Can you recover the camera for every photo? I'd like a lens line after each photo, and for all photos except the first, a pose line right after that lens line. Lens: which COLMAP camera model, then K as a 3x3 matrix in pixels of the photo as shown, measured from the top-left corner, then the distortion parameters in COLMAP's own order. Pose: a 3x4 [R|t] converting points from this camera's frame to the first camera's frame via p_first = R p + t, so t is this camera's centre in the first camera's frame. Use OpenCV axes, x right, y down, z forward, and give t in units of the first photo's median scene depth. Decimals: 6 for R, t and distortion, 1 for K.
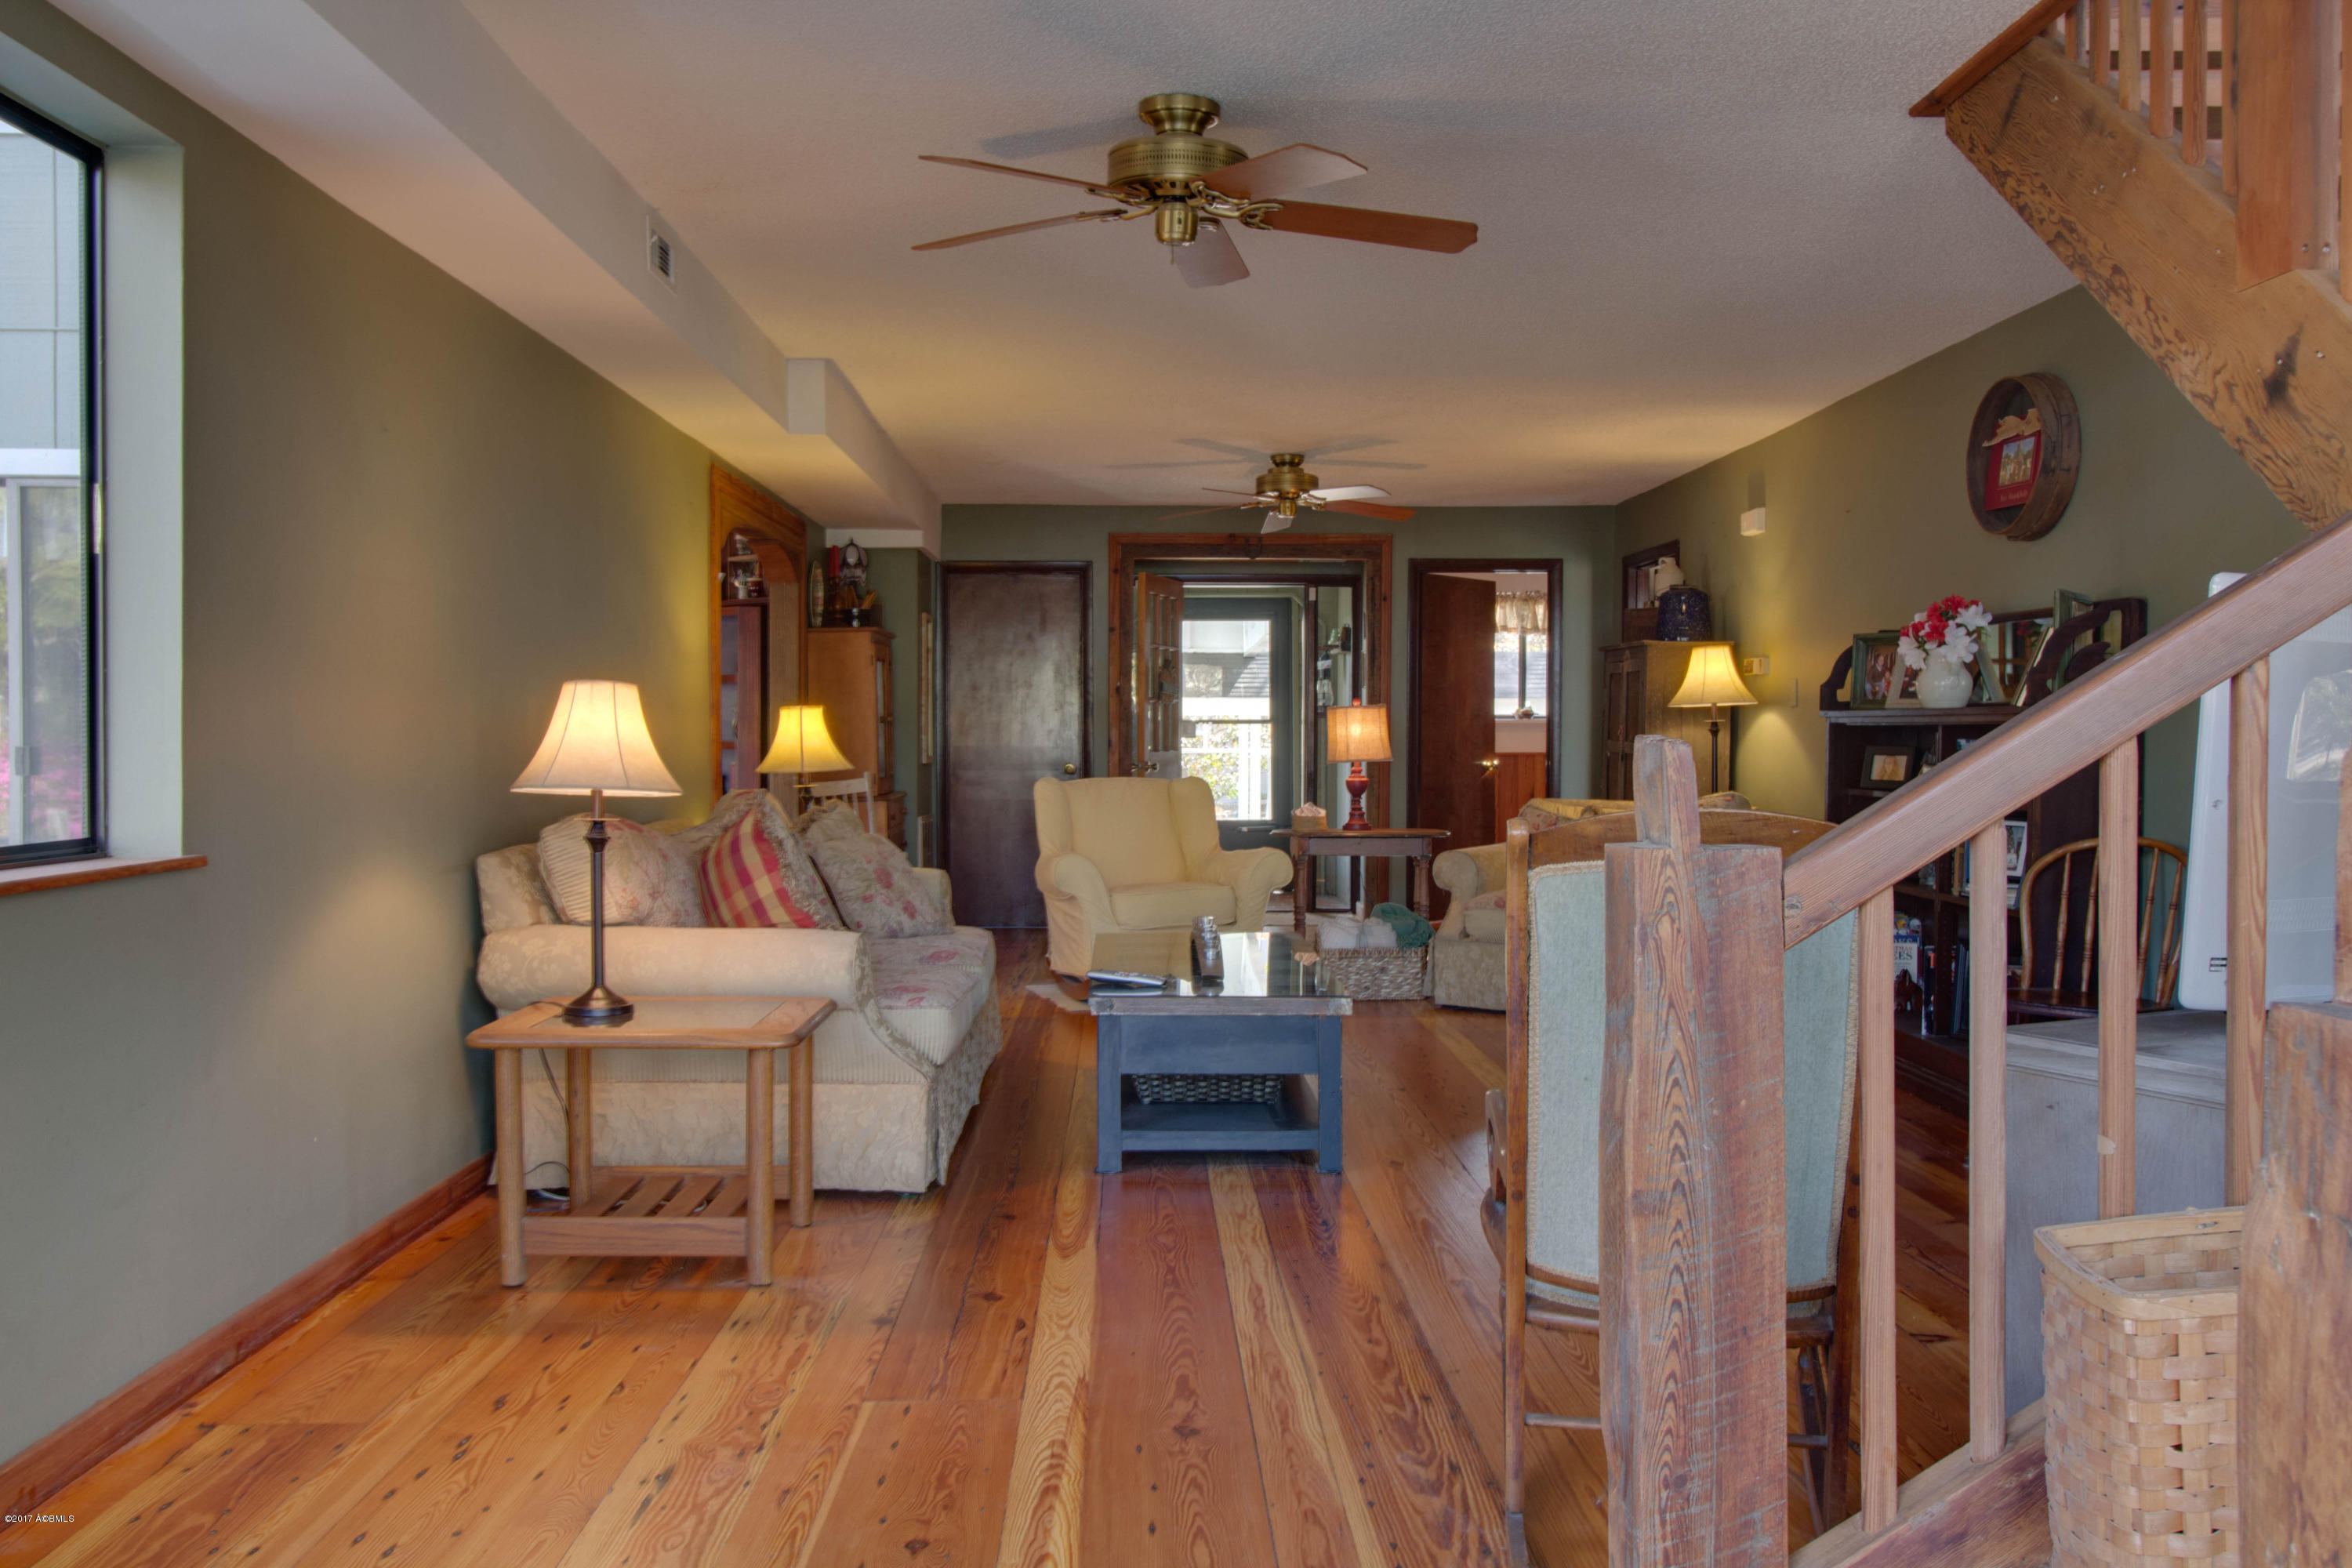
lens RADIAL K [[1844.0, 0, 1173.9], [0, 1844.0, 781.5], [0, 0, 1]] dist [0.001854, 0.002895]
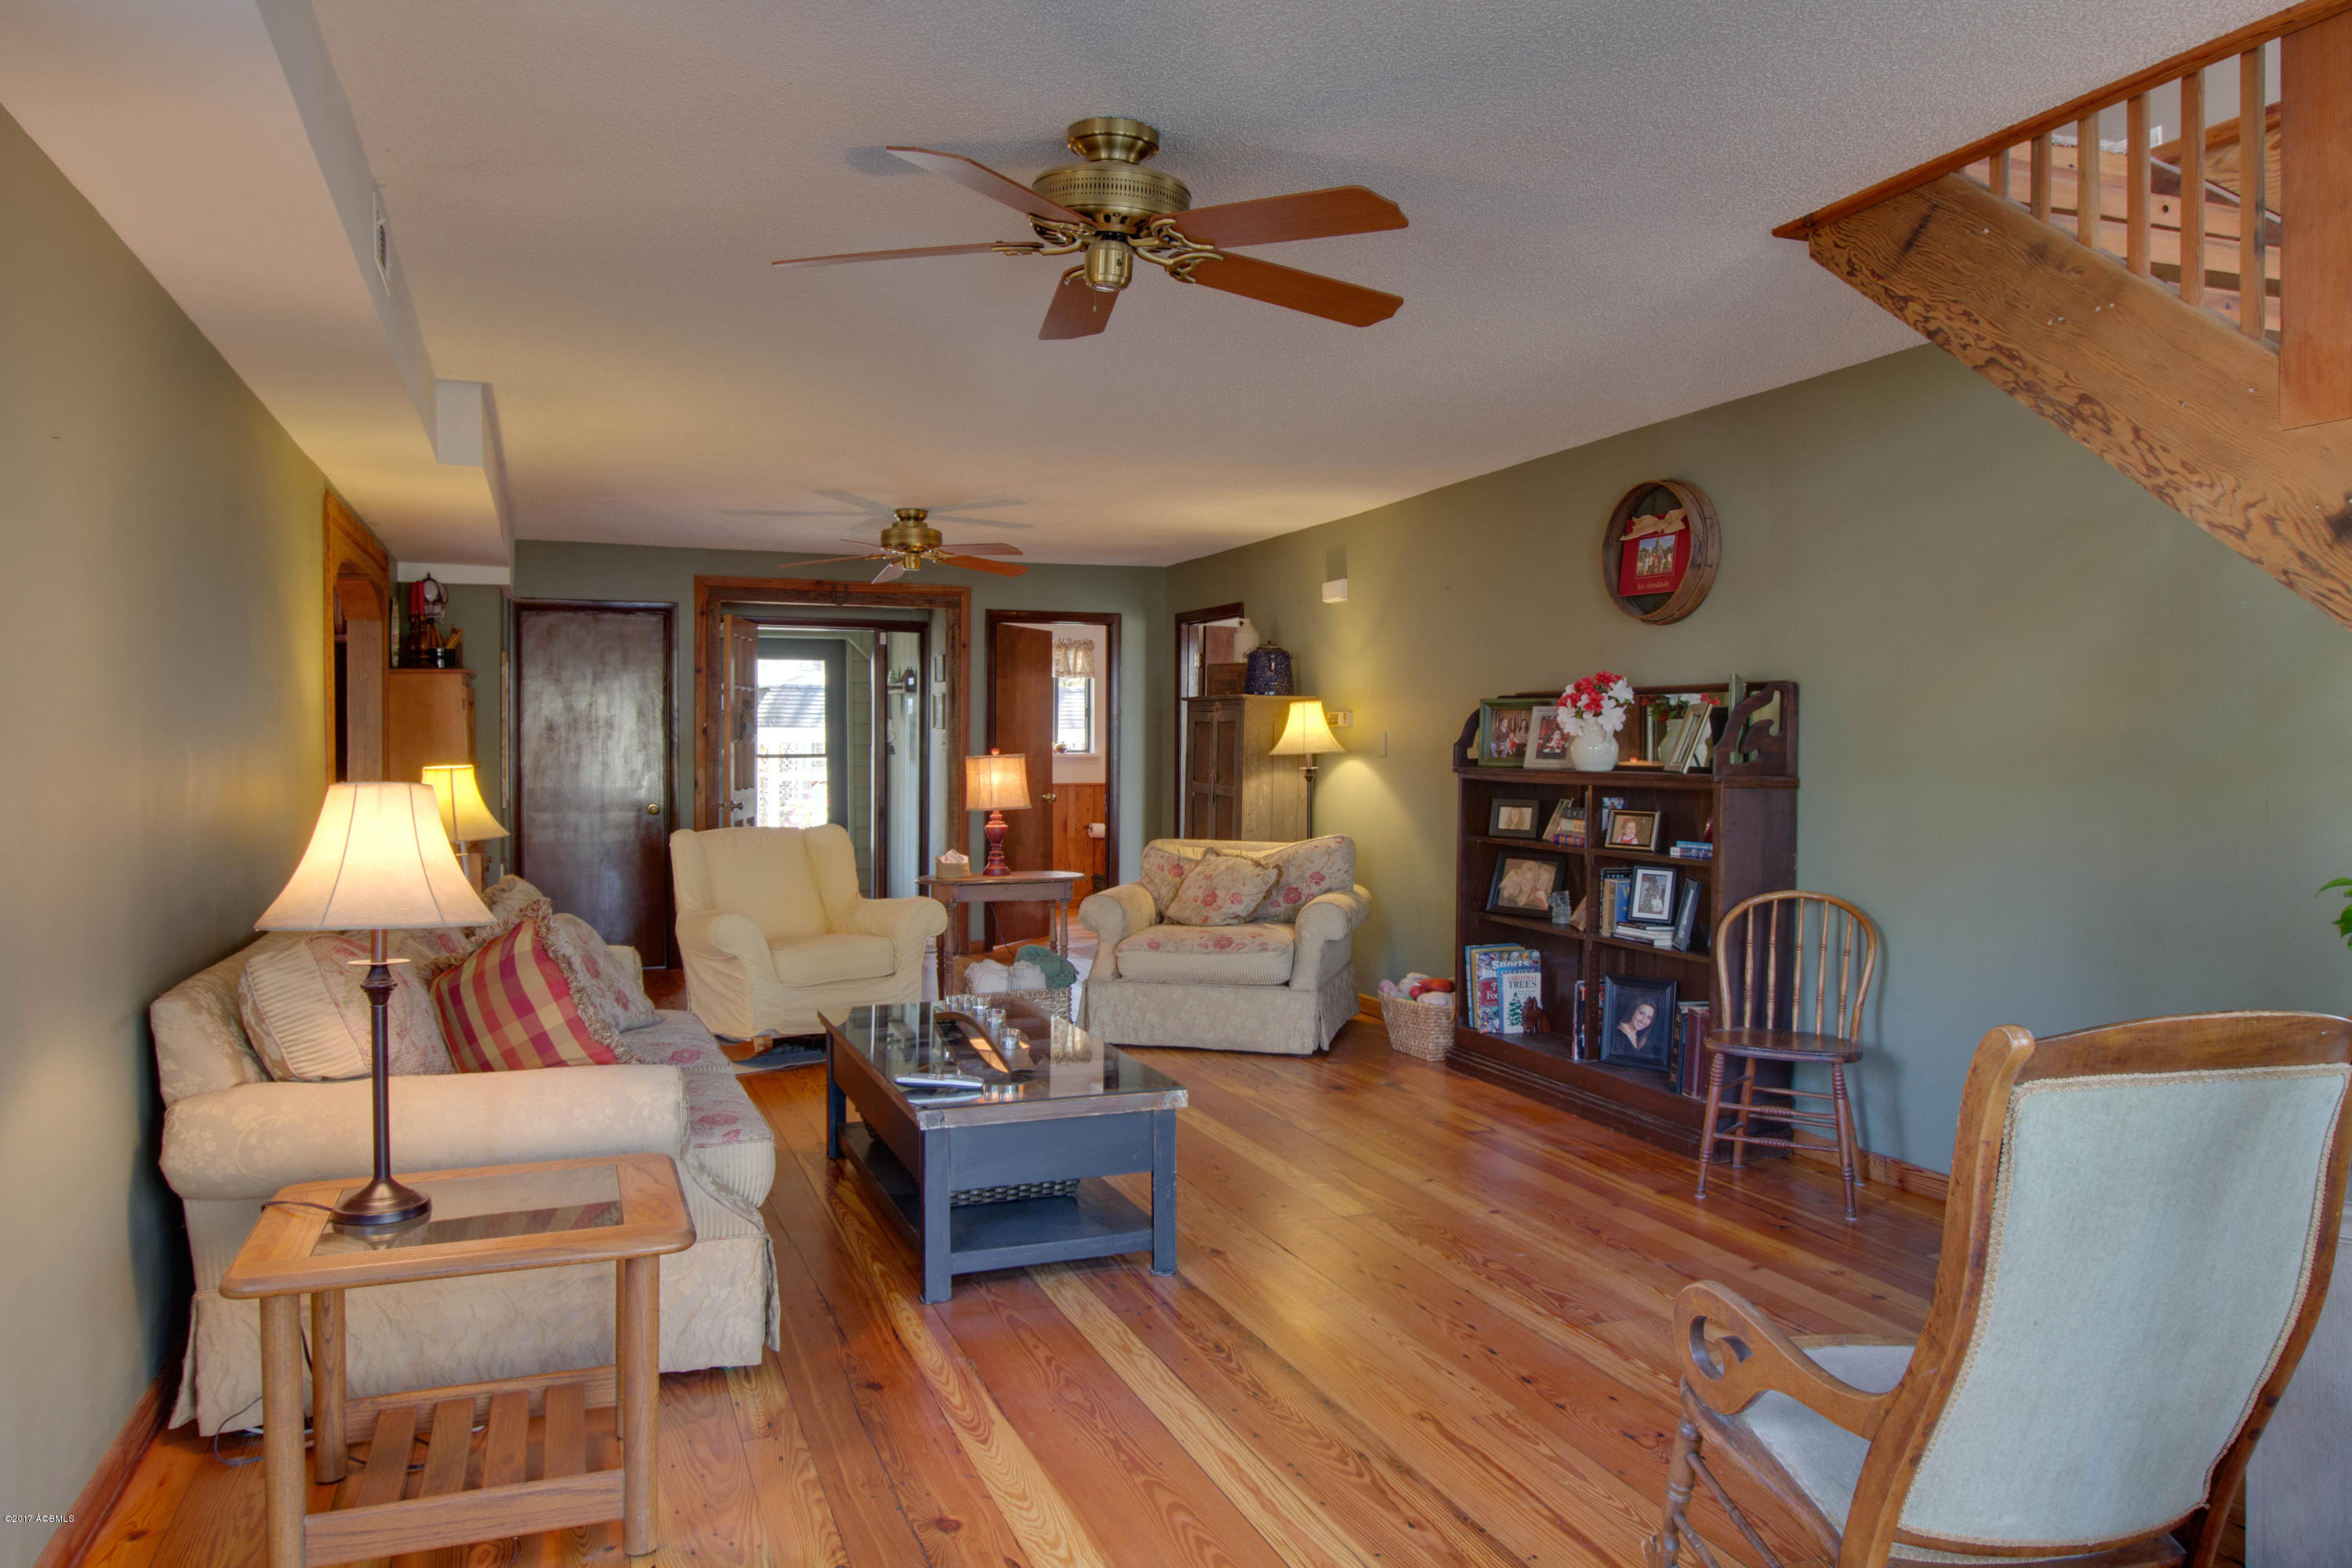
lens RADIAL K [[1575.2, 0, 1178.2], [0, 1575.2, 776.4], [0, 0, 1]] dist [-0.006901, 0.006025]
pose [[0.939699, -0.006809, 0.341934, -0.181271], [0.008805, 0.999952, -0.004284, -0.041113], [-0.341888, 0.007036, 0.939714, 0.219222]]
